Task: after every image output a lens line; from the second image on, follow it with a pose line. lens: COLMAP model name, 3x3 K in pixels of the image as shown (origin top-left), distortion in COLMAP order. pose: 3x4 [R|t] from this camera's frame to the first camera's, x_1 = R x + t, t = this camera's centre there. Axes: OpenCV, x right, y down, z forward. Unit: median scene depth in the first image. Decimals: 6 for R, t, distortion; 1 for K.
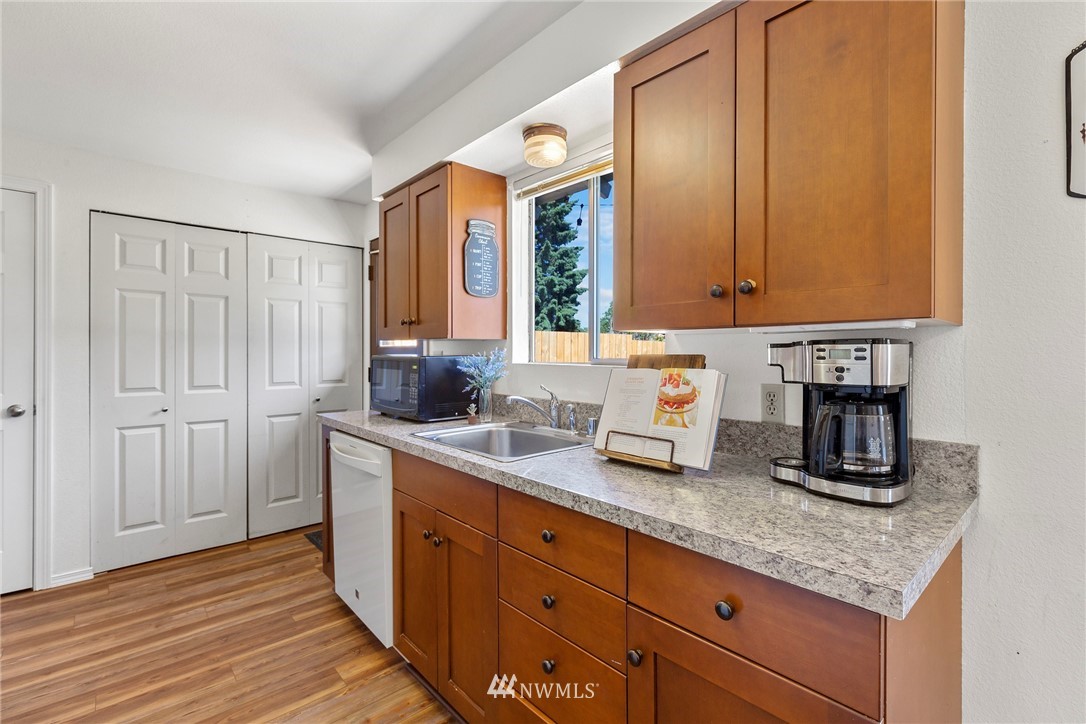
lens RADIAL K [[500.1, 0, 547.9], [0, 500.1, 359.2], [0, 0, 1]] dist [0.005313, -0.002204]
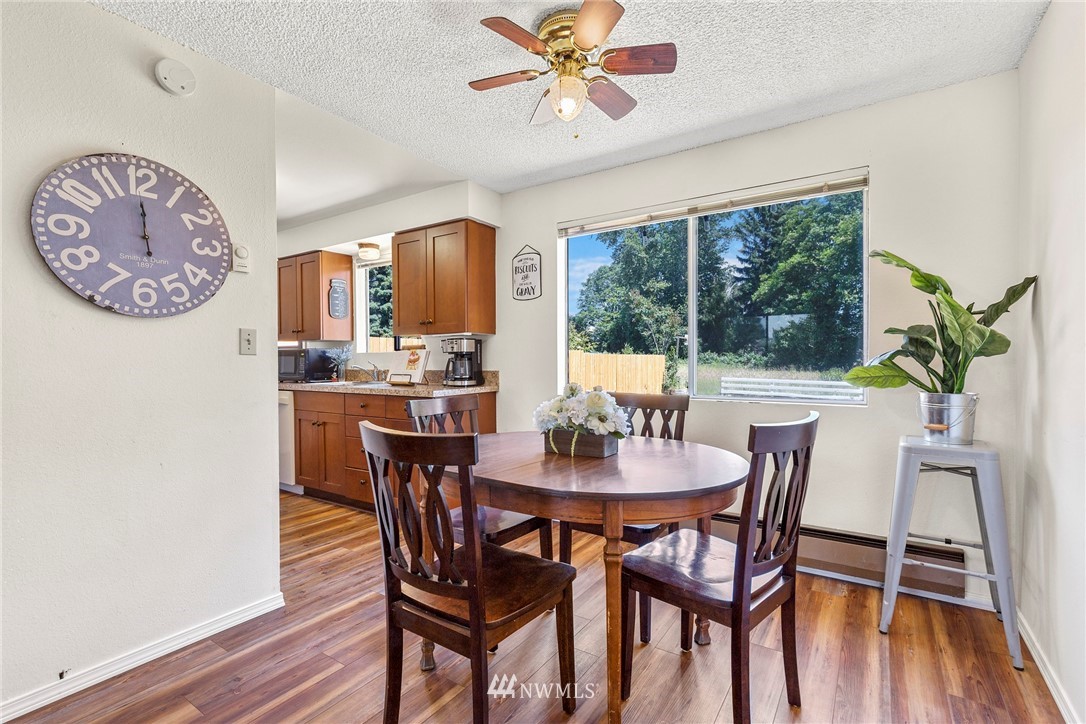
lens RADIAL K [[500.1, 0, 547.1], [0, 500.1, 366.9], [0, 0, 1]] dist [0.005313, -0.002204]
pose [[0.968185, -0.010473, 0.250015, 0.270995], [0.010392, 0.999945, 0.001643, 0.115773], [-0.250019, 0.001007, 0.968240, -1.819311]]
